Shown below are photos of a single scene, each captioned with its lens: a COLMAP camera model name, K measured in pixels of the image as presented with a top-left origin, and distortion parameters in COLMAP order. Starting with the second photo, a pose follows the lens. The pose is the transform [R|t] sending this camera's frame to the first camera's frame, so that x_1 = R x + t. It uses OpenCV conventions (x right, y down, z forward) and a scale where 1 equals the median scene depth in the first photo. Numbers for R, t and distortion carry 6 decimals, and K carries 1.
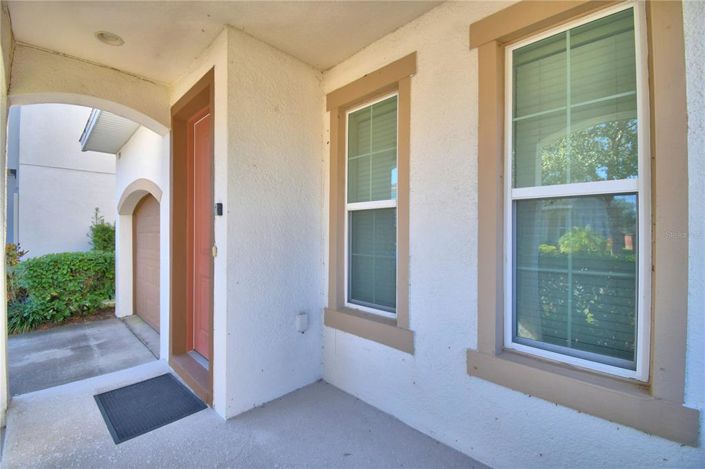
lens RADIAL K [[312.9, 0, 348.7], [0, 312.9, 234.4], [0, 0, 1]] dist [0.000374, -0.000605]
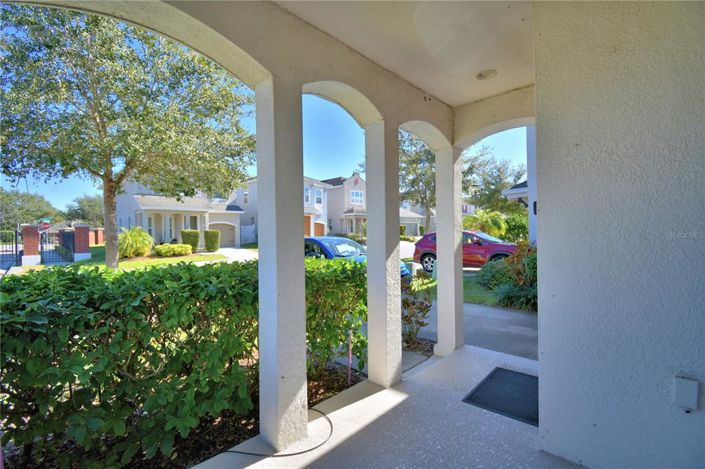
lens RADIAL K [[312.9, 0, 348.7], [0, 312.9, 234.4], [0, 0, 1]] dist [0.000374, -0.000605]
pose [[0.045870, 0.001387, -0.998946, 0.384217], [0.001544, 0.999998, 0.001459, -0.005165], [0.998946, -0.001609, 0.045868, 0.369330]]
